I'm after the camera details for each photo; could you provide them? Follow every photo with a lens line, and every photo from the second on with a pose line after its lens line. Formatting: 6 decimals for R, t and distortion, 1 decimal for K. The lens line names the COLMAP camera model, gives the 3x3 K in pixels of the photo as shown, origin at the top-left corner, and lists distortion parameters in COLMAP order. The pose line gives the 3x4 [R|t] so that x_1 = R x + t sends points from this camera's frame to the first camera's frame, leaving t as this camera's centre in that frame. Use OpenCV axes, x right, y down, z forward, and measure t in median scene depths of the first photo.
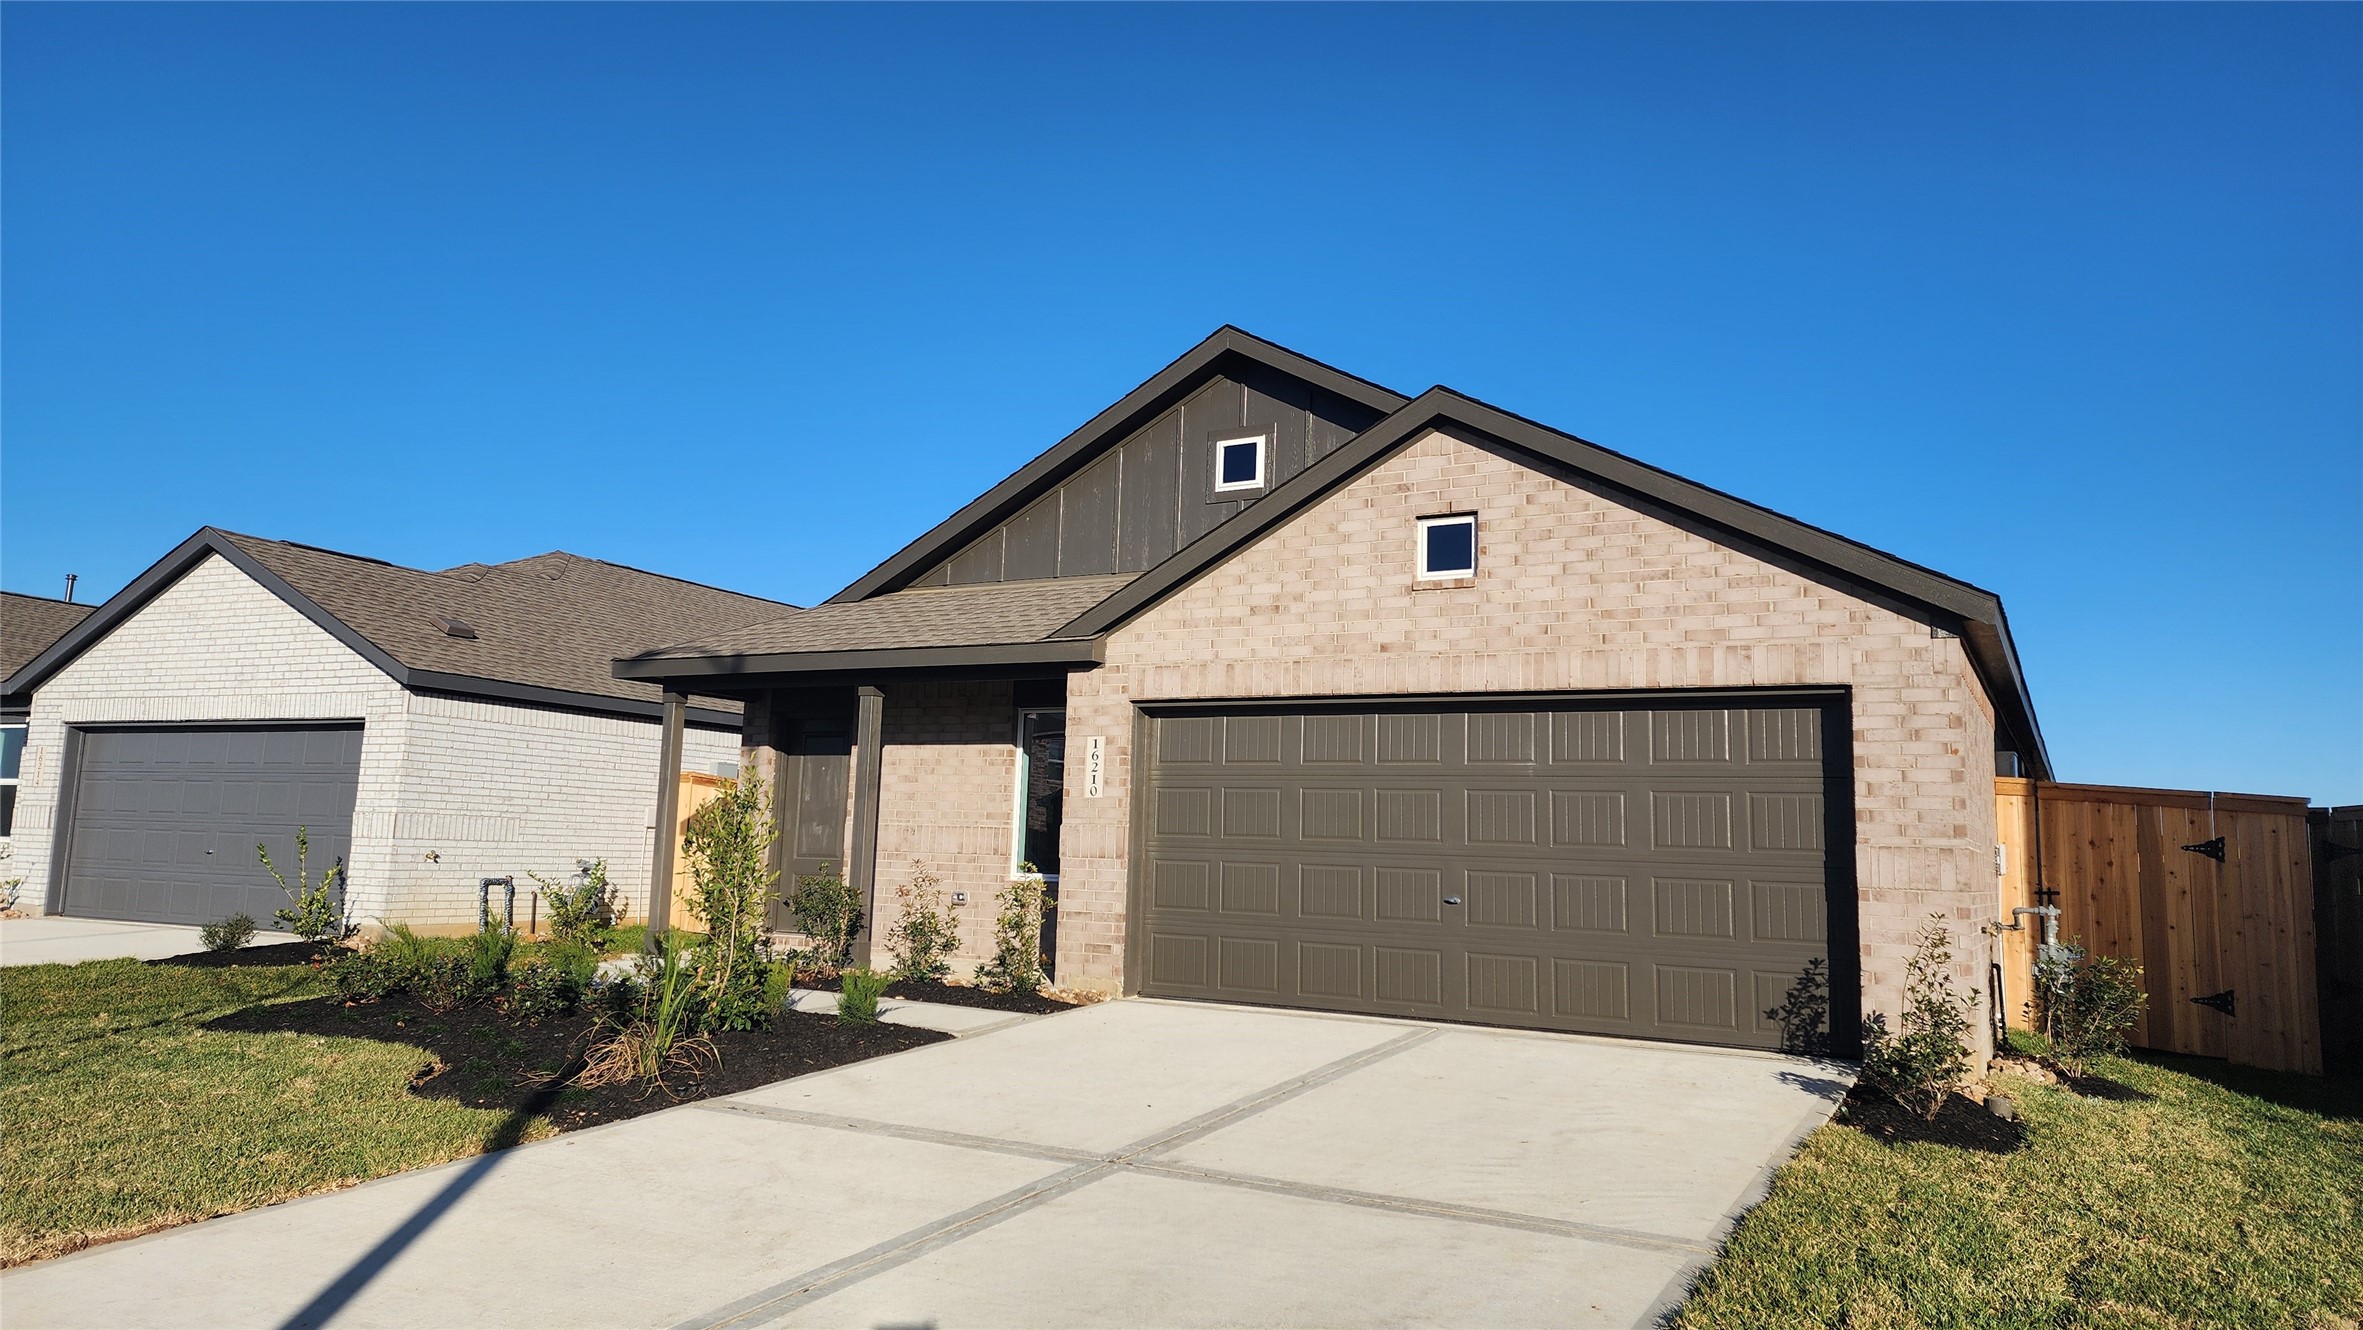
lens RADIAL K [[1609.7, 0, 1169.0], [0, 1609.7, 647.0], [0, 0, 1]] dist [0.068183, -0.019427]
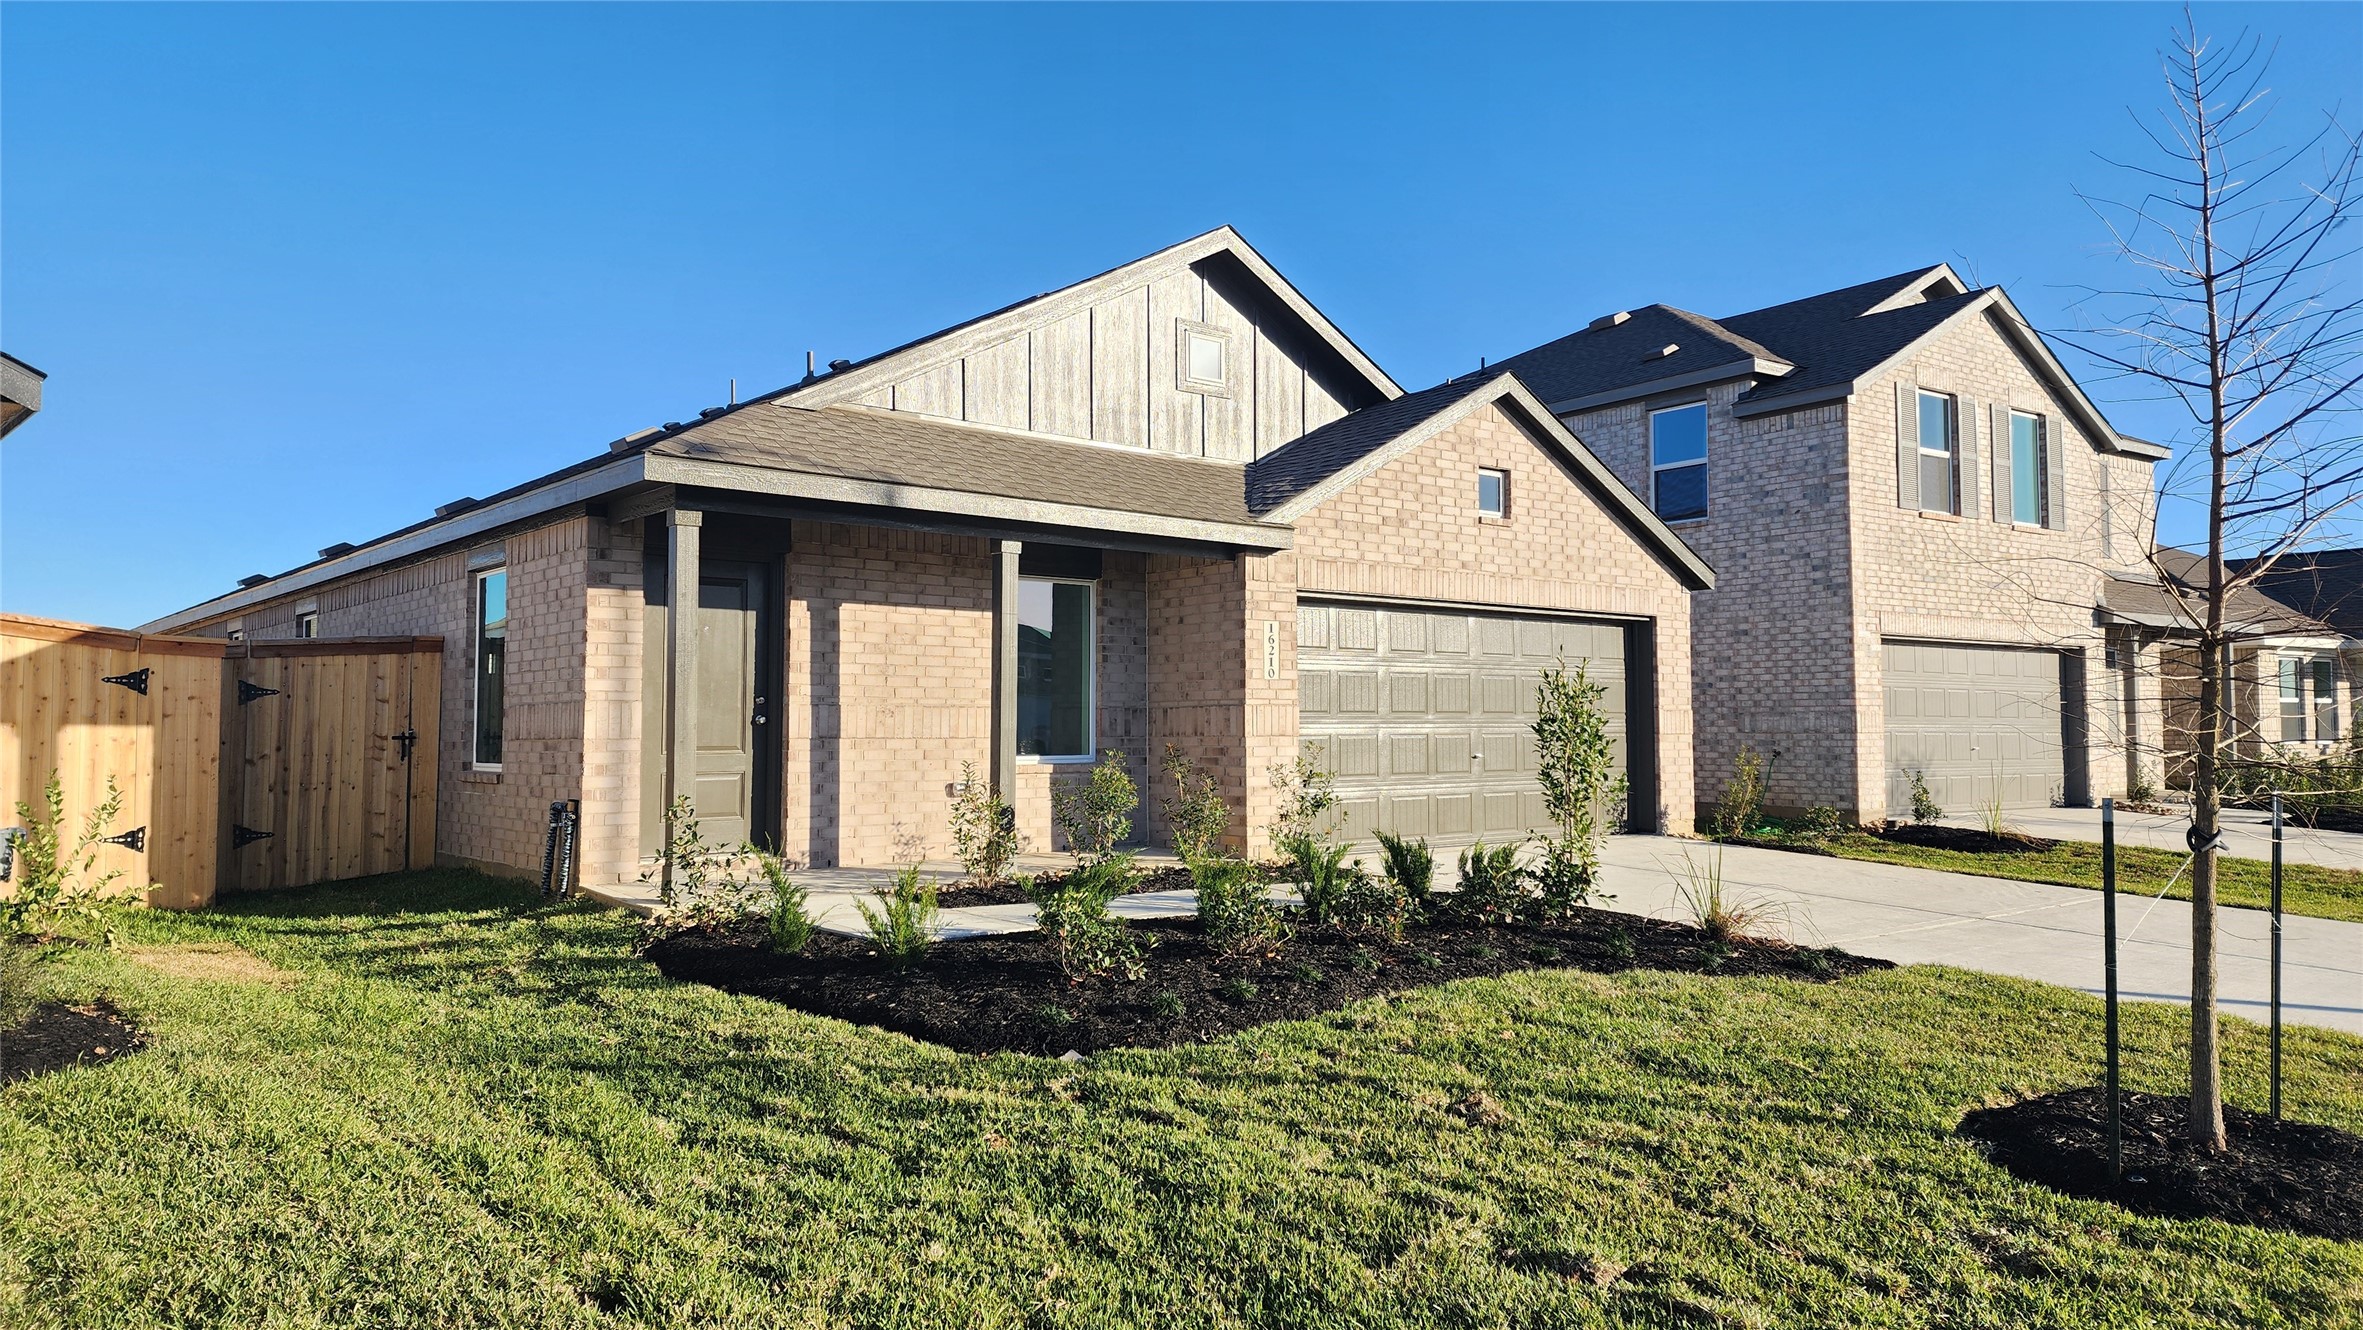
lens RADIAL K [[1609.7, 0, 1189.0], [0, 1609.7, 651.5], [0, 0, 1]] dist [0.068183, -0.019427]
pose [[0.334244, 0.009934, 0.942434, -1.119505], [-0.110668, 0.993441, 0.028778, 0.054778], [-0.935967, -0.113916, 0.333151, 0.749706]]
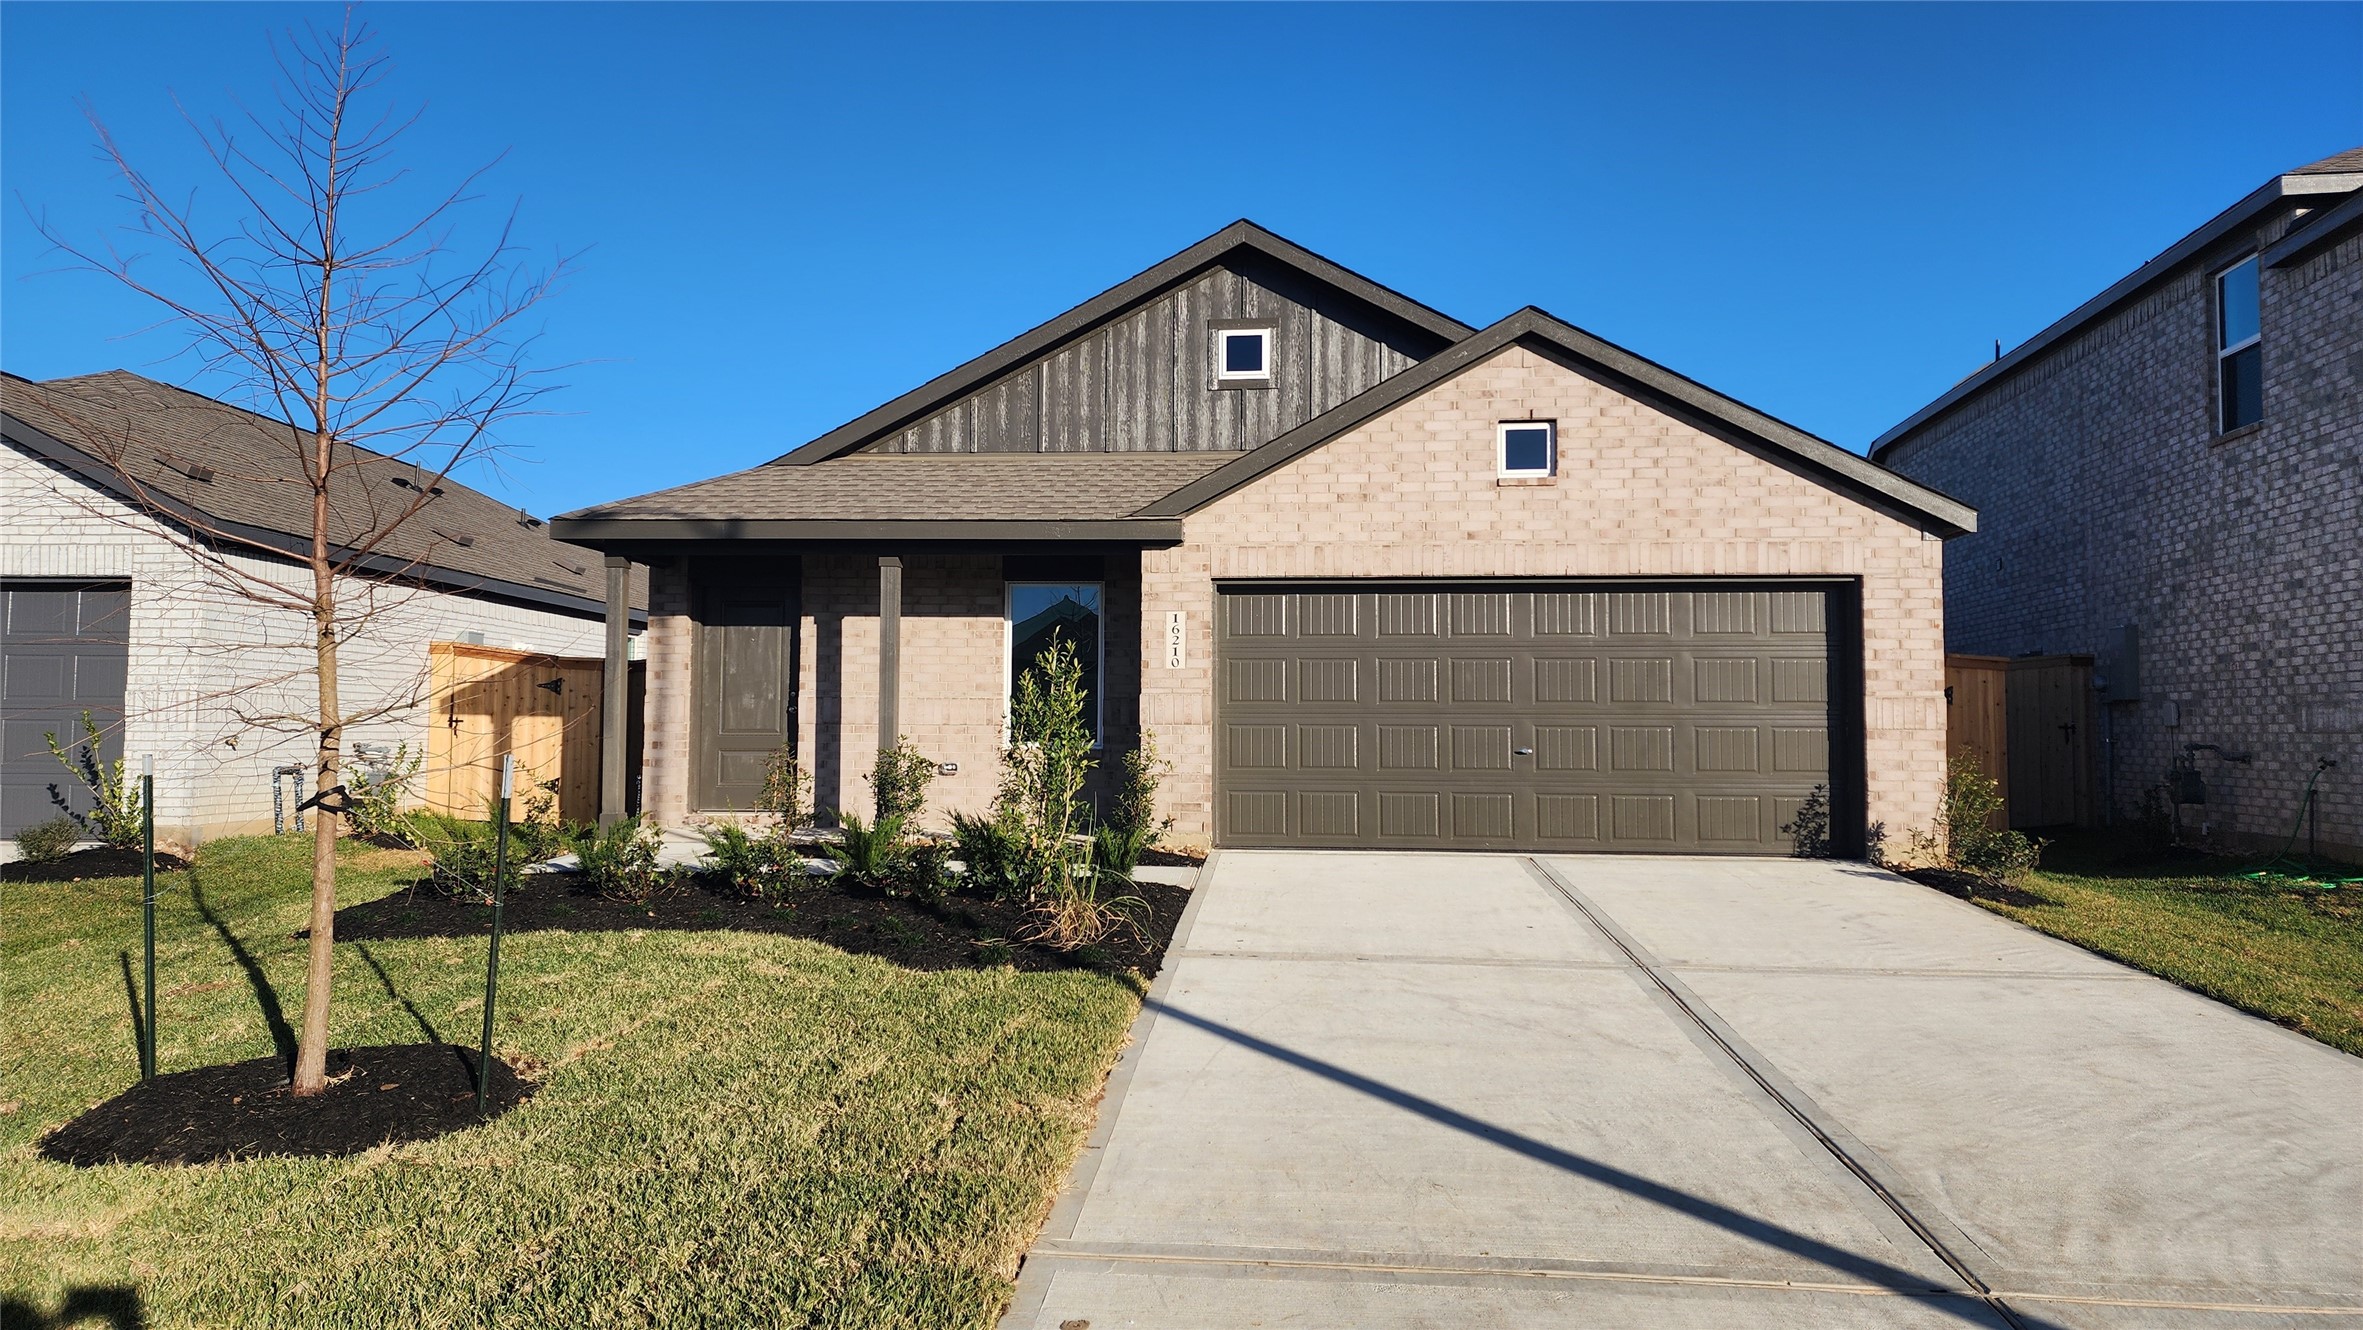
lens RADIAL K [[1609.7, 0, 1188.2], [0, 1609.7, 683.1], [0, 0, 1]] dist [0.068183, -0.019427]
pose [[0.907037, -0.013602, 0.420831, -0.518282], [-0.030581, 0.994710, 0.098064, -0.001413], [-0.419939, -0.101817, 0.901823, 0.039807]]
